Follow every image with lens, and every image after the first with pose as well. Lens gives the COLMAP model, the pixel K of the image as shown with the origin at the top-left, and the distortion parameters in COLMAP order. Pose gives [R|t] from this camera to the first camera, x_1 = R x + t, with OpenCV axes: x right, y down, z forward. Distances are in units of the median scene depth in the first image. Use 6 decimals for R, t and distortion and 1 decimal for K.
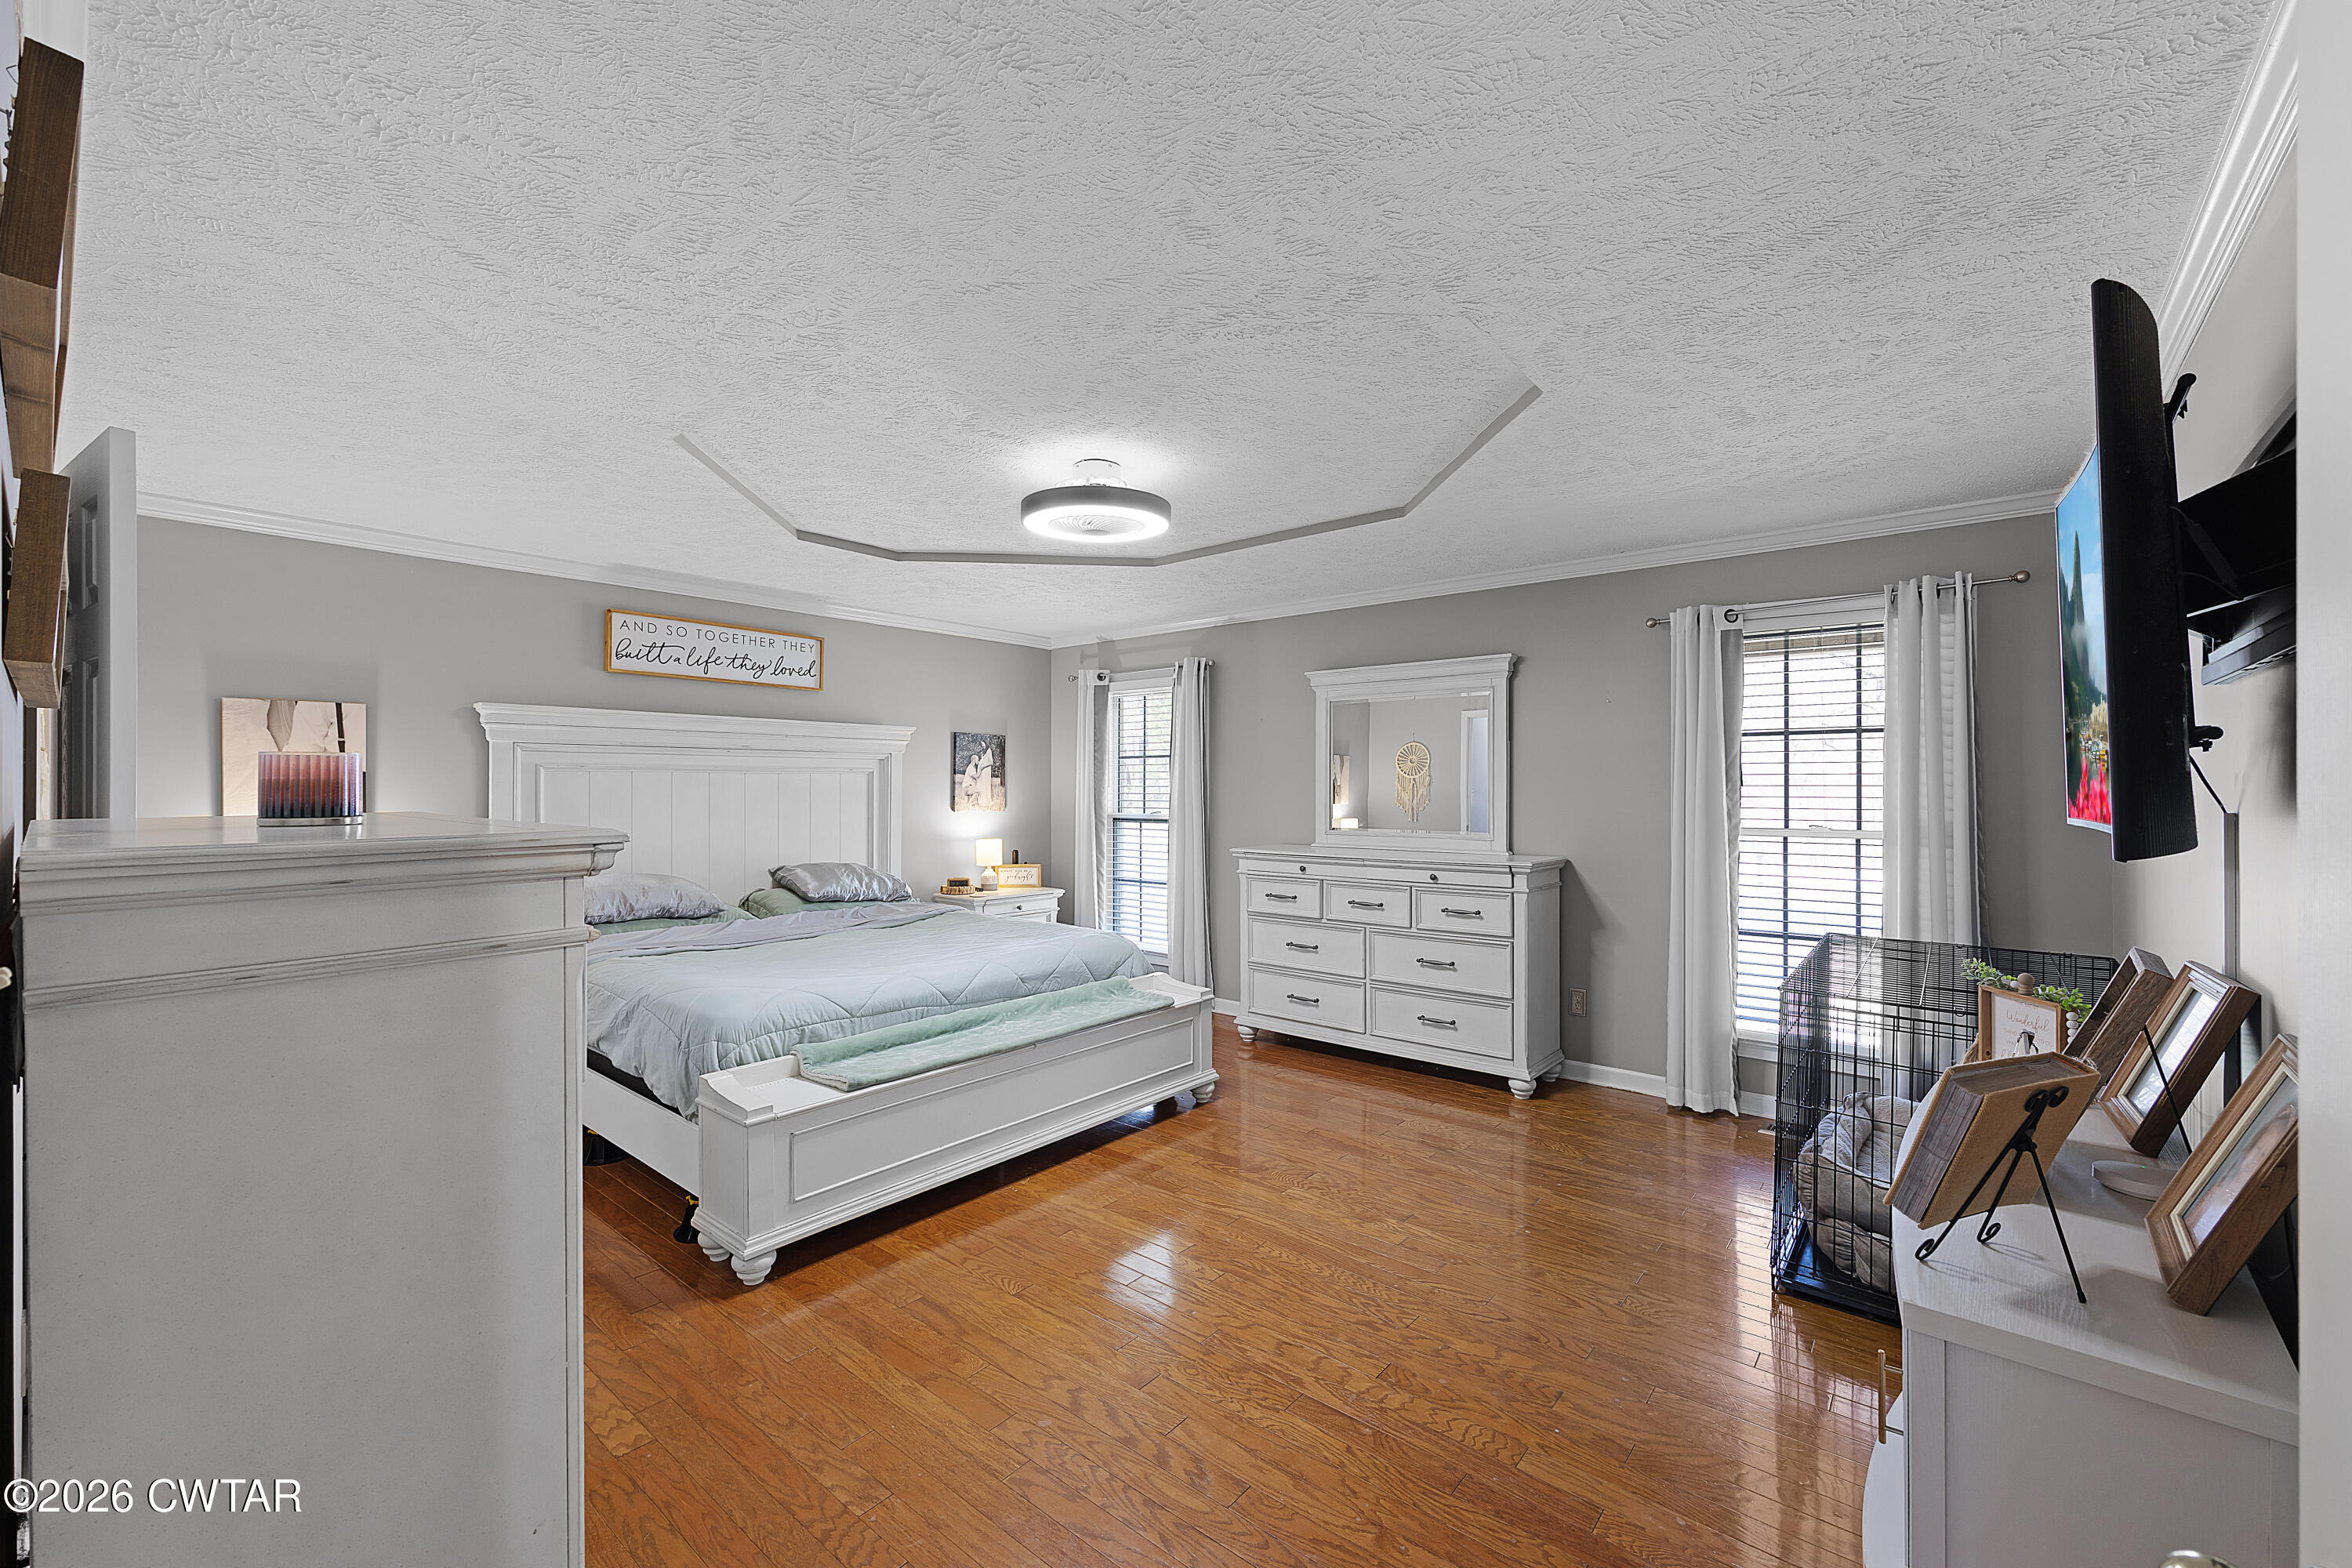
lens RADIAL K [[957.9, 0, 1186.8], [0, 957.9, 784.9], [0, 0, 1]] dist [-0.001871, -0.000184]
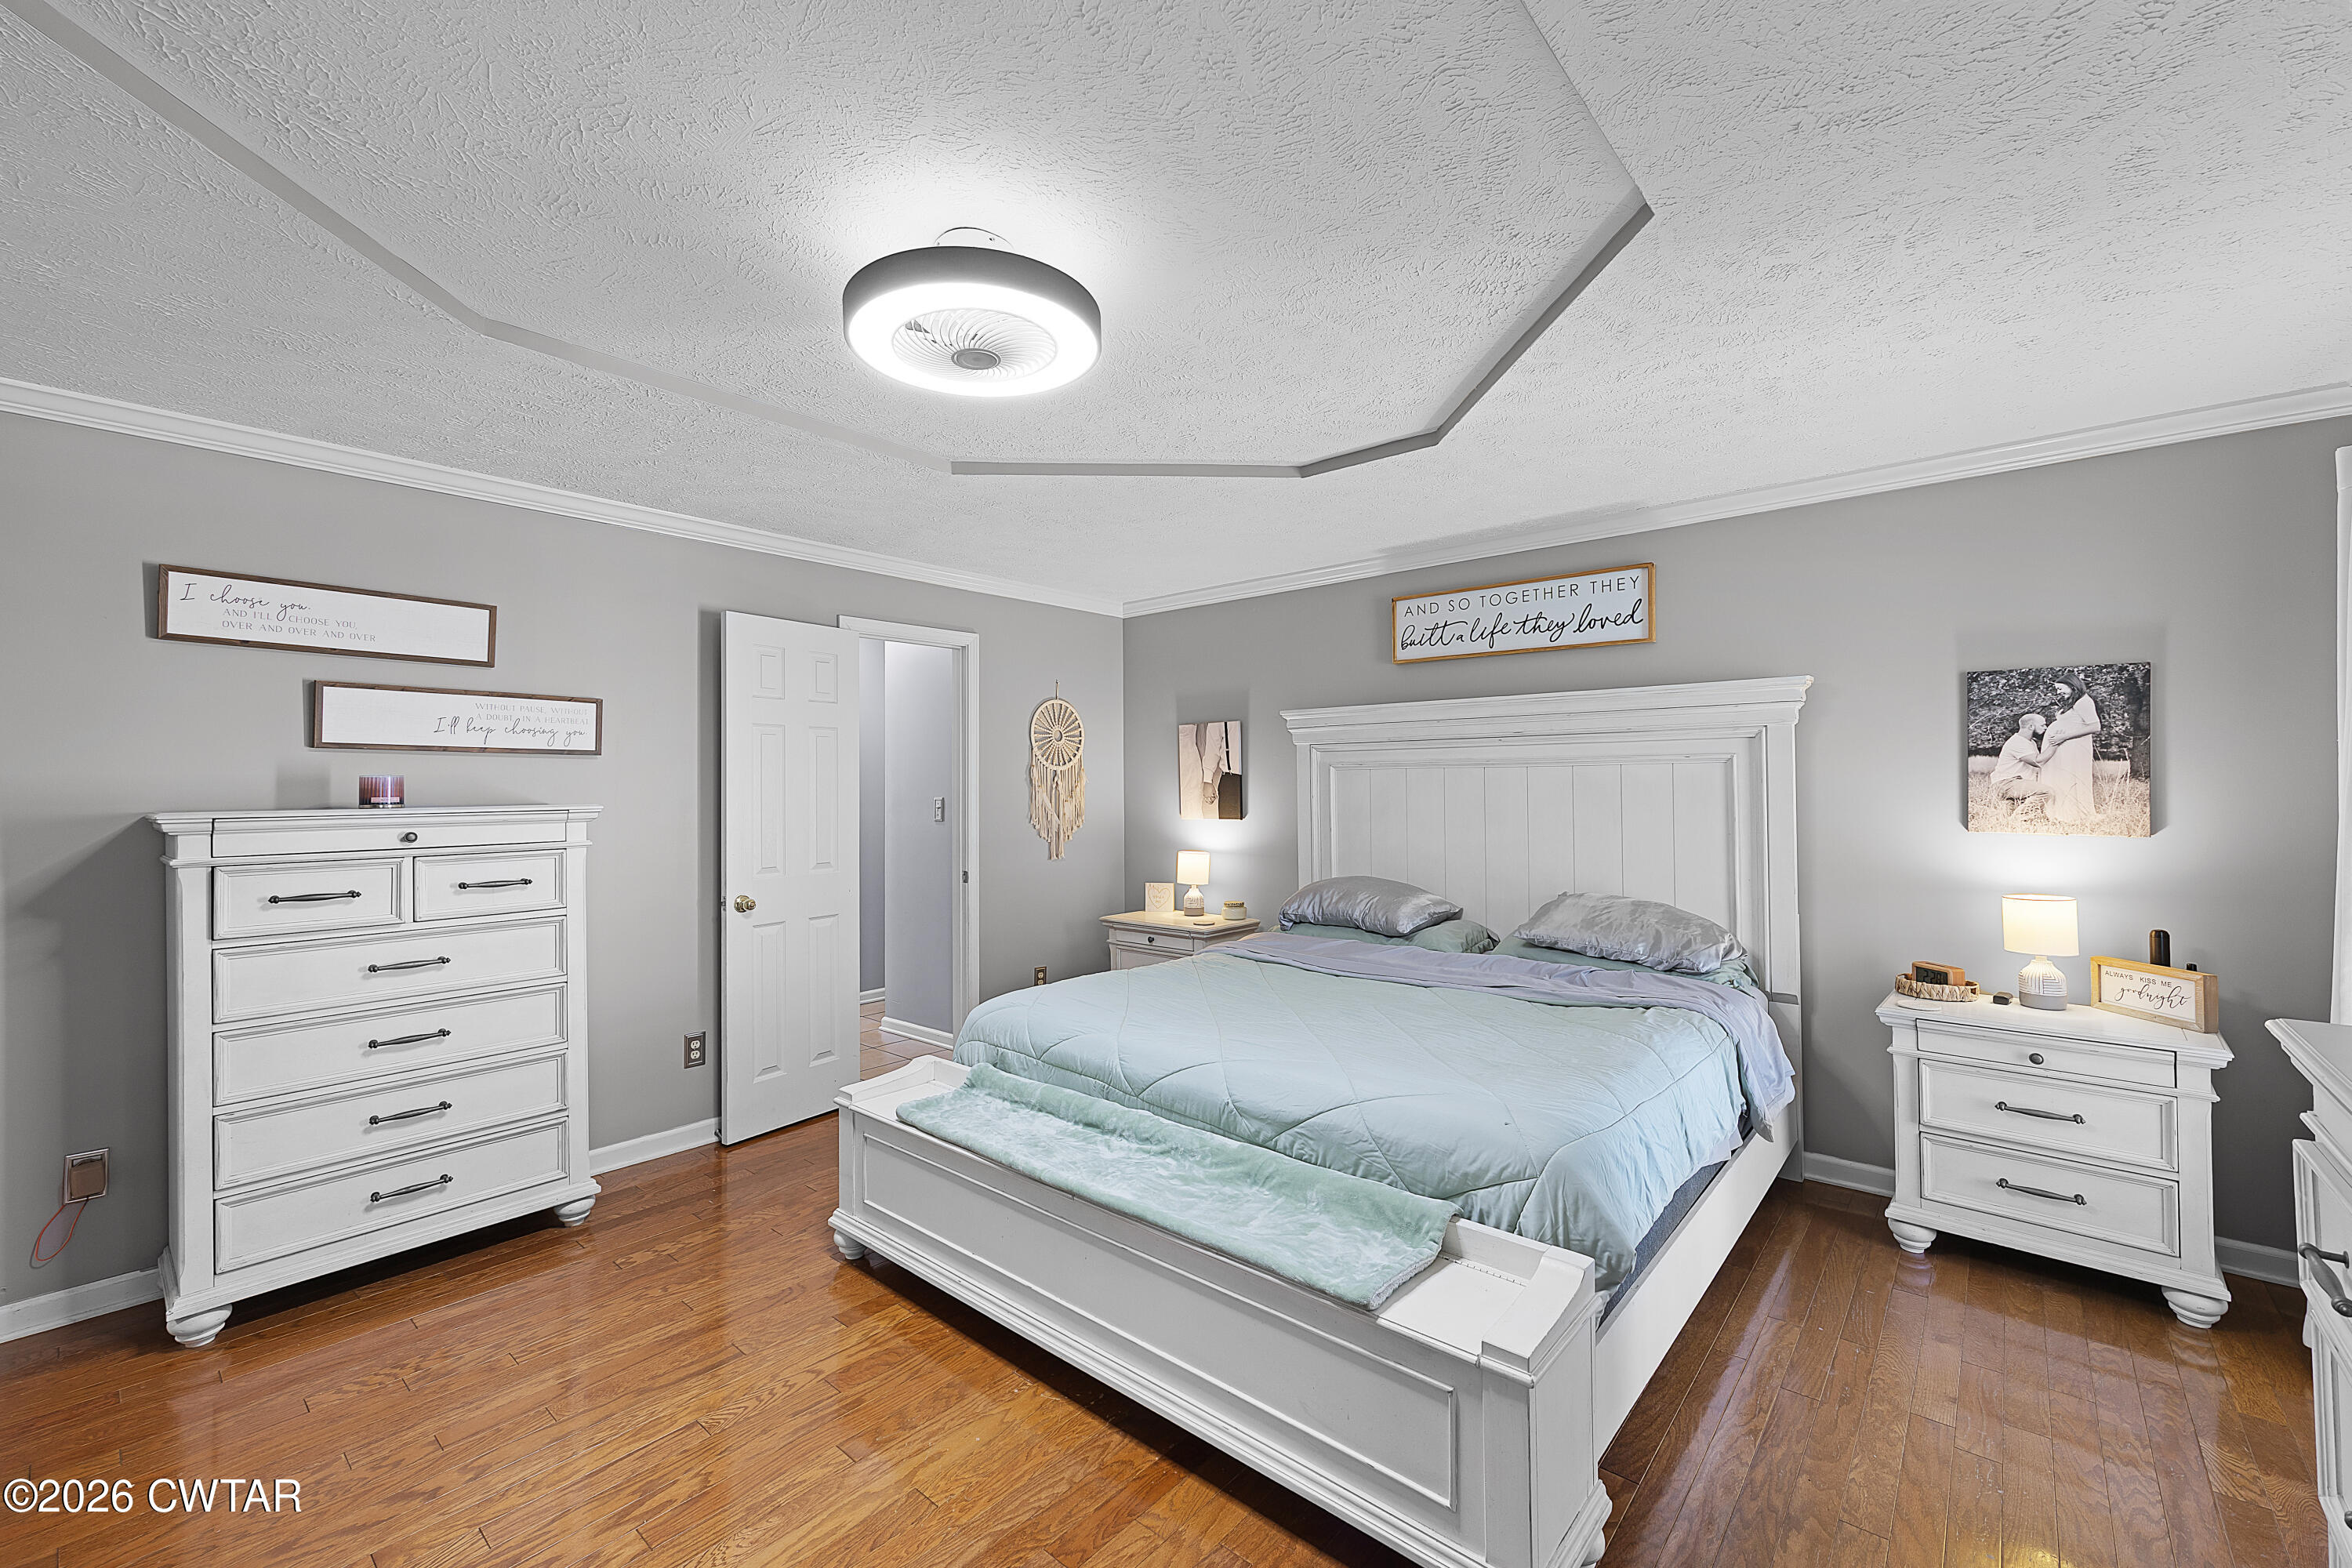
lens RADIAL K [[957.9, 0, 1189.5], [0, 957.9, 770.2], [0, 0, 1]] dist [-0.001871, -0.000184]
pose [[-0.024651, -0.017109, -0.999550, 0.317166], [0.007002, 0.999826, -0.017287, 0.002150], [0.999672, -0.007425, -0.024527, 0.734471]]
